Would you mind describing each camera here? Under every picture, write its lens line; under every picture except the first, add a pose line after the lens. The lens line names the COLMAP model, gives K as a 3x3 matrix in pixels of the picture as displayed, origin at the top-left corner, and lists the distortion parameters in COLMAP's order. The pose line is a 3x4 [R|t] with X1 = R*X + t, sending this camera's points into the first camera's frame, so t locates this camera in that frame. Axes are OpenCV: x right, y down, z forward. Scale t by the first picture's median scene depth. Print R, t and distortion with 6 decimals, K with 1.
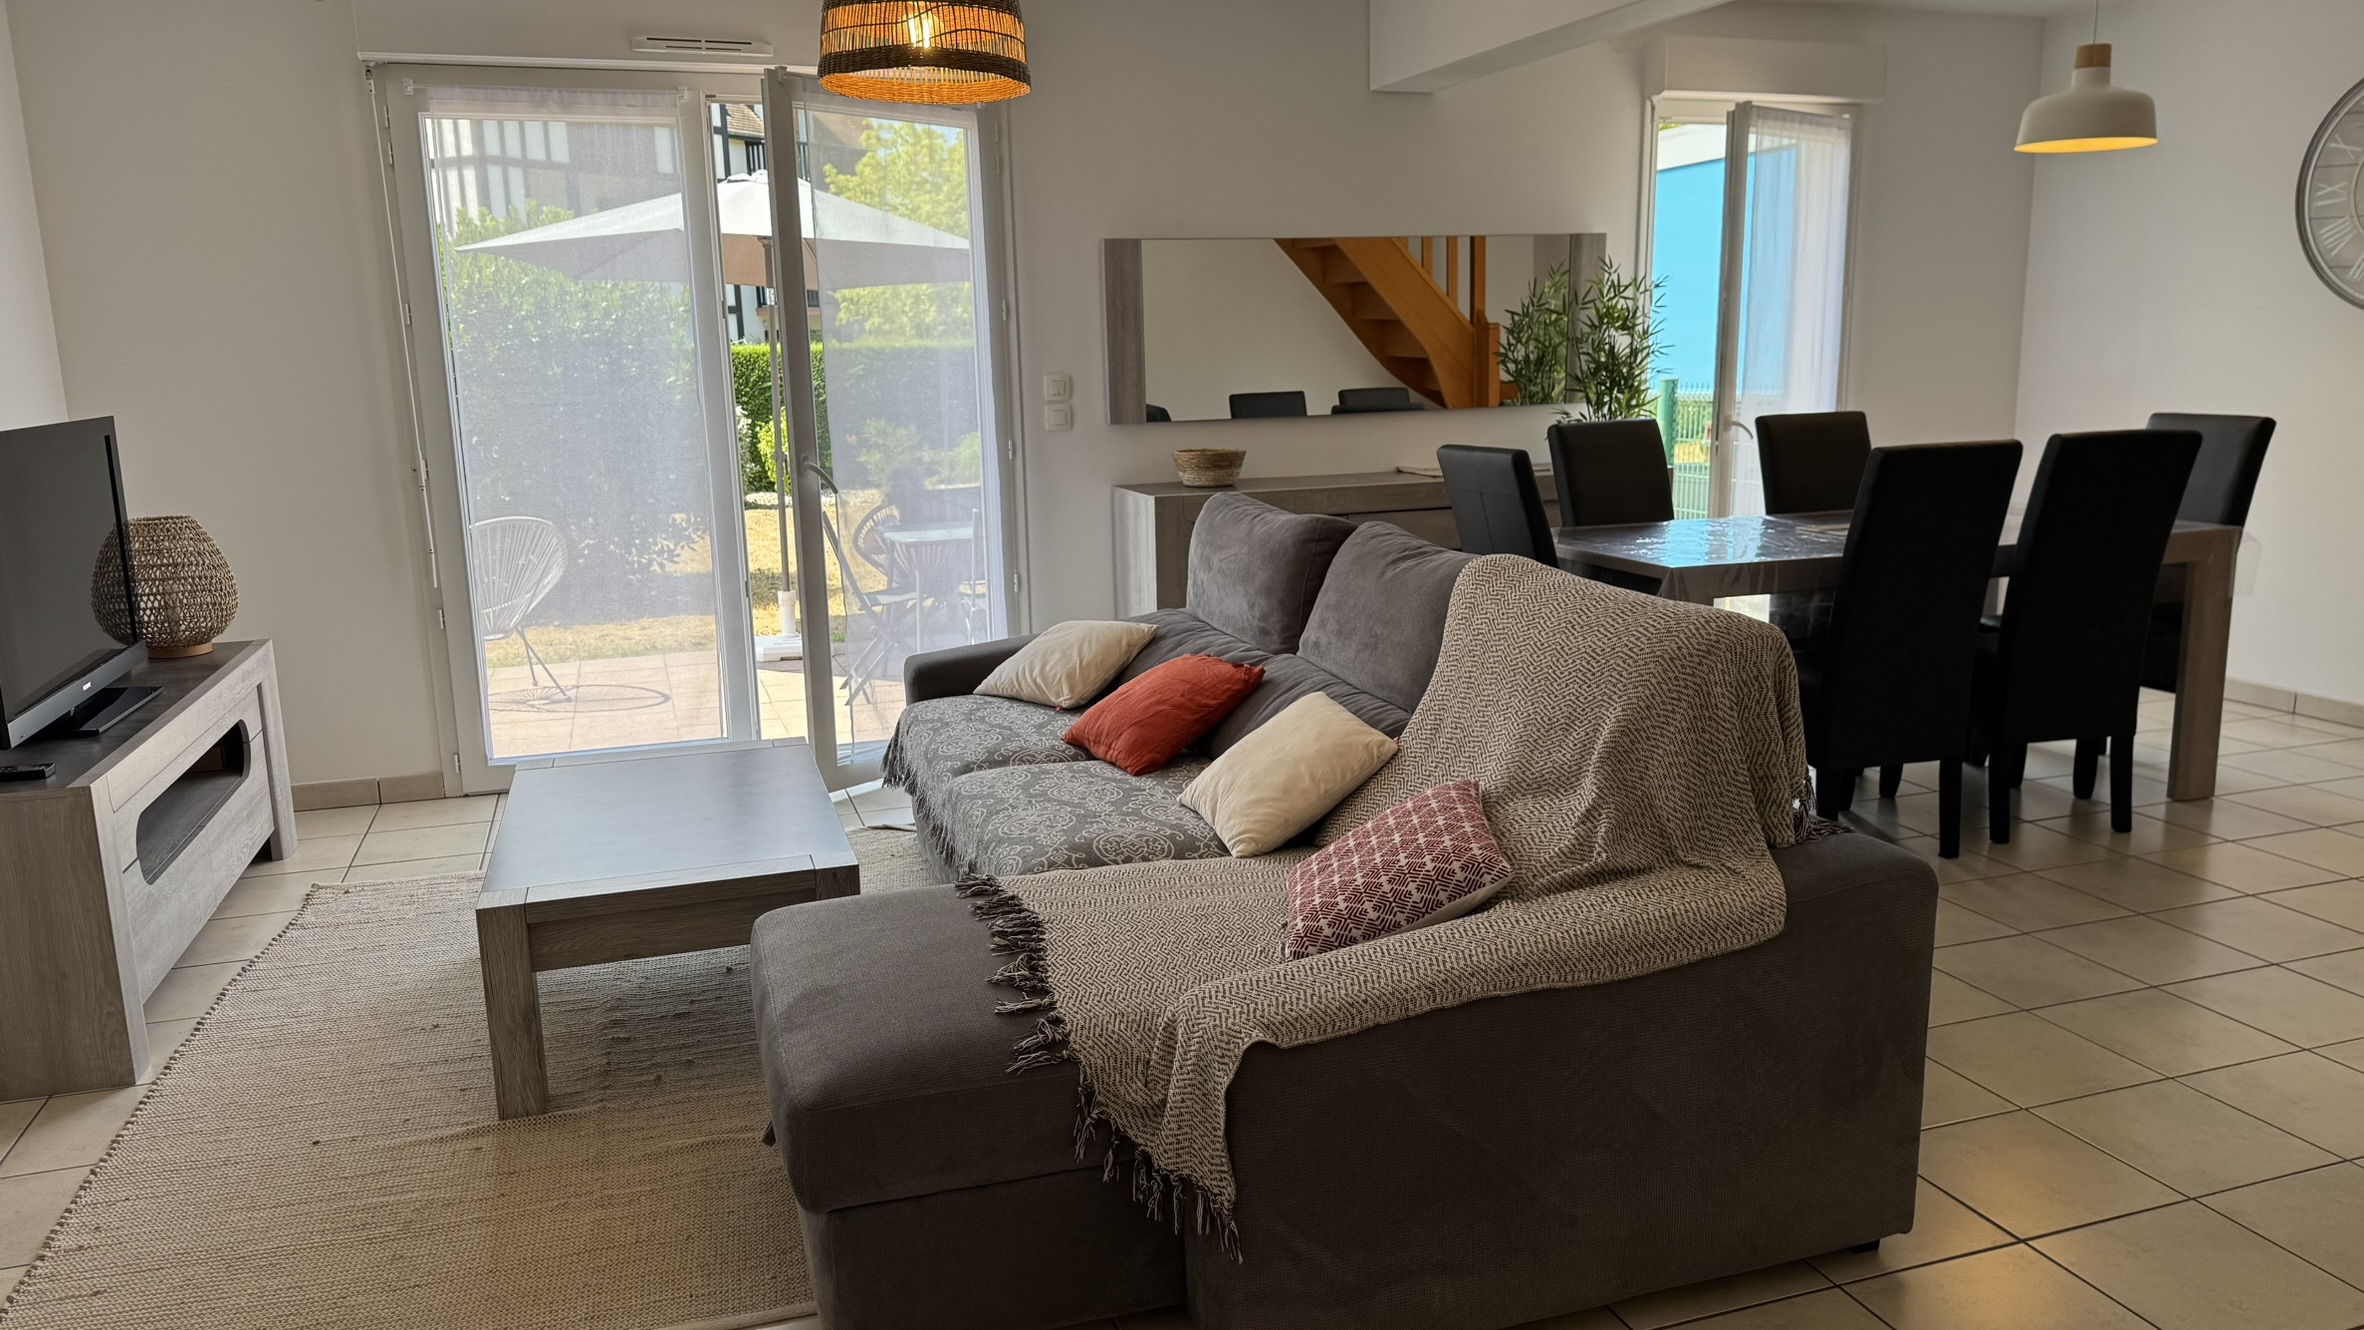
lens RADIAL K [[1659.2, 0, 1197.1], [0, 1659.2, 681.3], [0, 0, 1]] dist [0.048968, -0.024984]
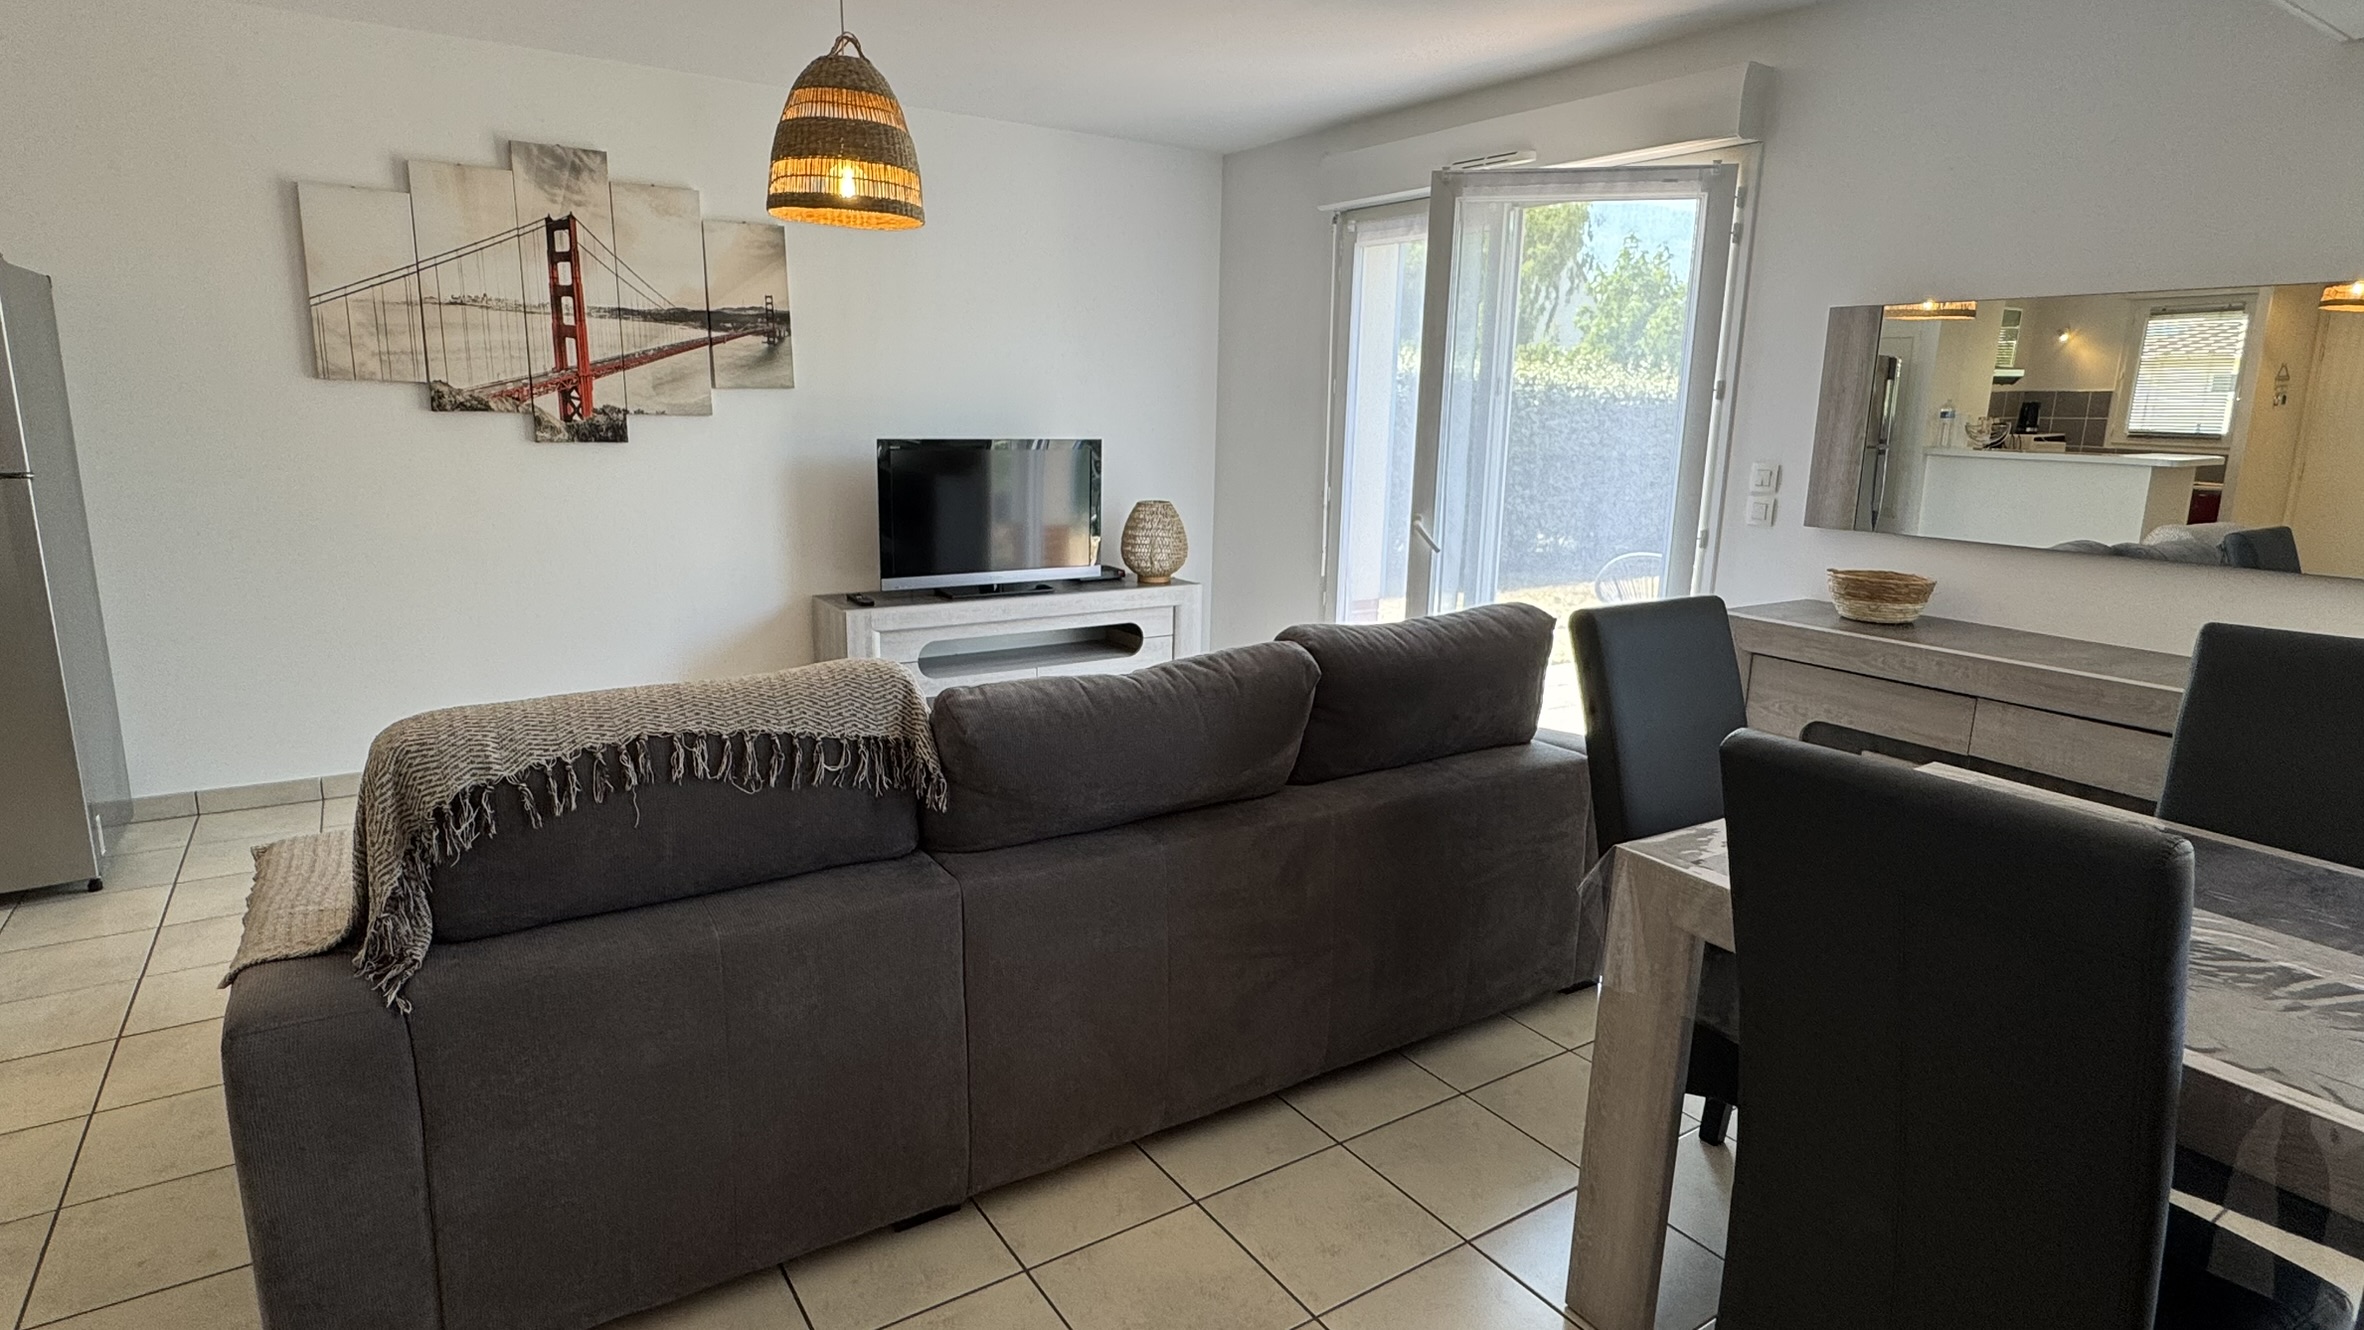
lens RADIAL K [[1252.1, 0, 1195.3], [0, 1252.1, 650.1], [0, 0, 1]] dist [0.006965, 0.000200]
pose [[0.251959, 0.218547, -0.942738, 0.795106], [-0.223181, 0.961029, 0.163139, -0.211482], [0.941651, 0.169297, 0.290915, 0.872589]]
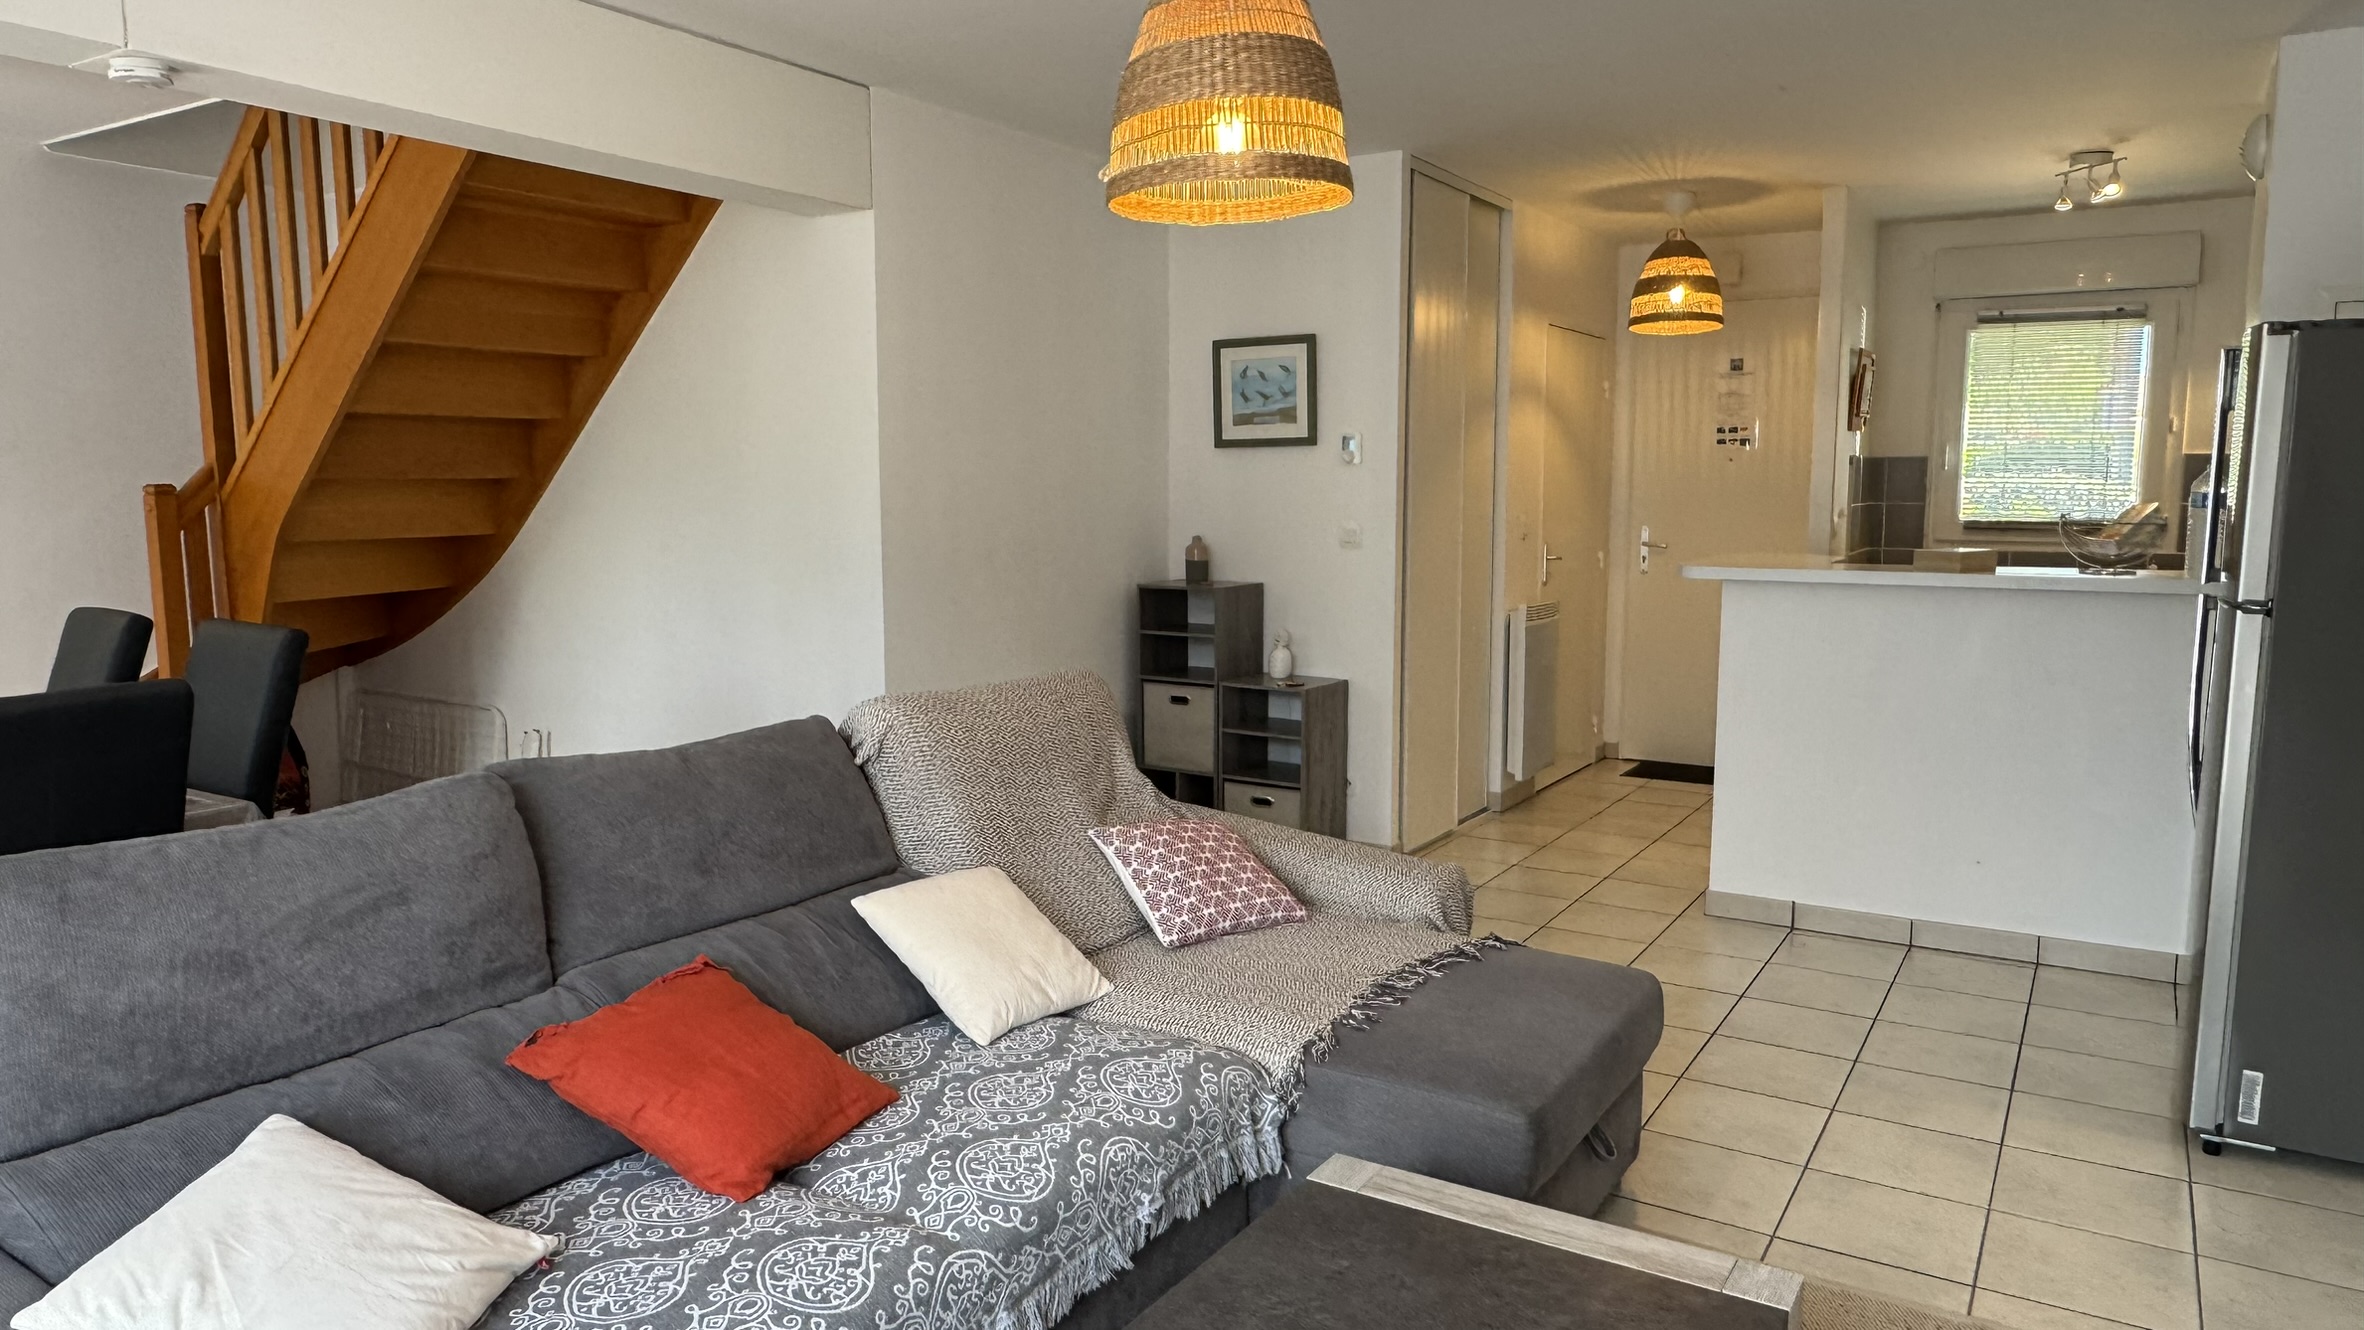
lens RADIAL K [[1519.3, 0, 1198.8], [0, 1519.3, 670.2], [0, 0, 1]] dist [-0.004181, 0.003545]
pose [[-0.632493, -0.086283, 0.769745, -0.623712], [0.162494, 0.956881, 0.240780, -0.260251], [-0.757330, 0.277370, -0.591200, 1.288668]]
